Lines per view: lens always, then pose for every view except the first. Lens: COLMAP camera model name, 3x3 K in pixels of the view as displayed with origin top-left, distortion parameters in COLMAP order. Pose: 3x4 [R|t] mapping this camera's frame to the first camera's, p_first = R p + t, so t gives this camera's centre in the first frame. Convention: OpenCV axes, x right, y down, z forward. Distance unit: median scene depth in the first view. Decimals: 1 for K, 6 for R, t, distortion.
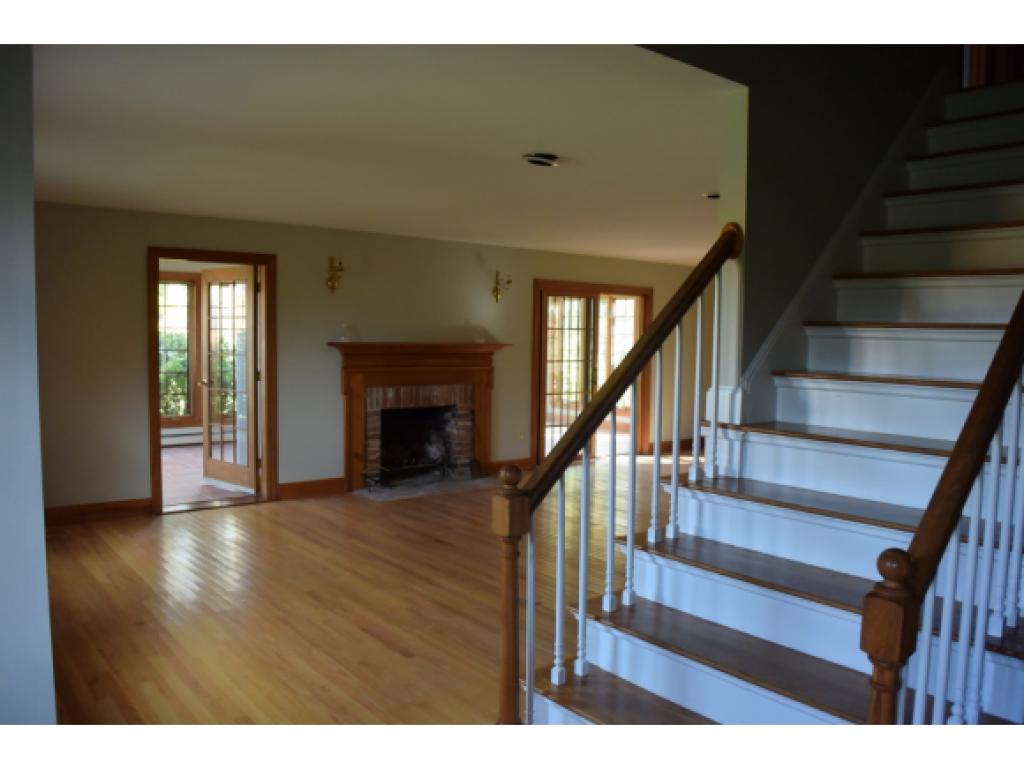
lens RADIAL K [[812.7, 0, 509.3], [0, 812.7, 385.8], [0, 0, 1]] dist [-0.112070, 0.070075]
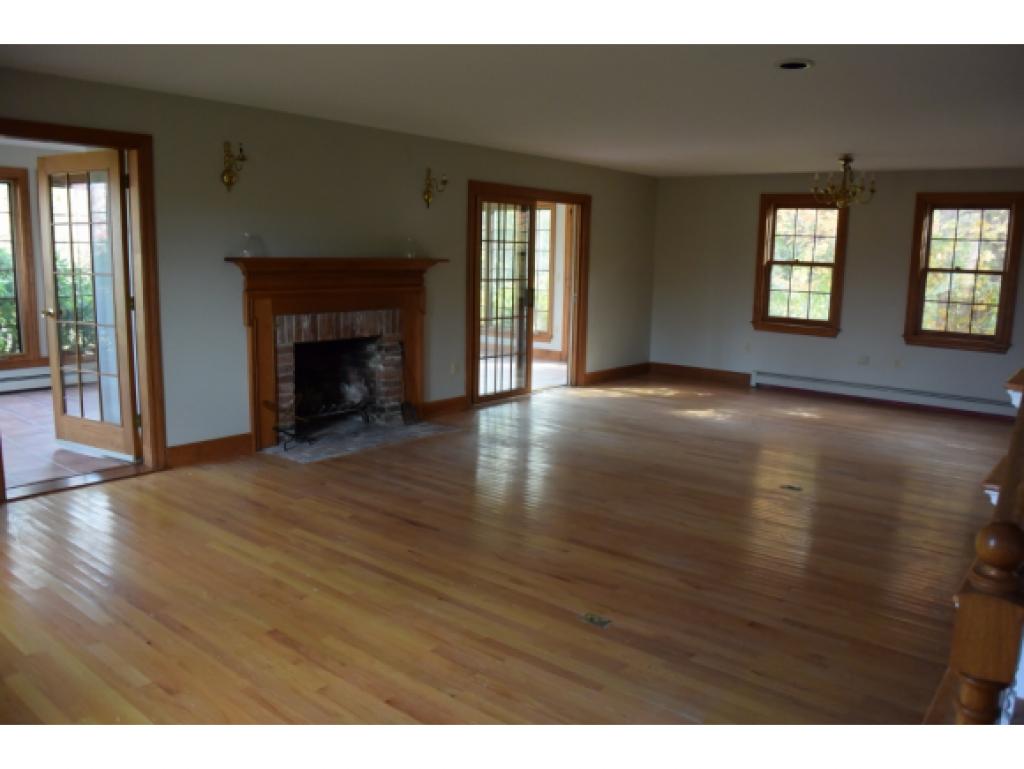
lens RADIAL K [[812.7, 0, 513.9], [0, 812.7, 384.9], [0, 0, 1]] dist [-0.112070, 0.070075]
pose [[0.979815, -0.026858, 0.198096, -0.110576], [0.007282, 0.995071, 0.098894, -0.006845], [-0.199776, -0.095455, 0.975181, 0.205766]]
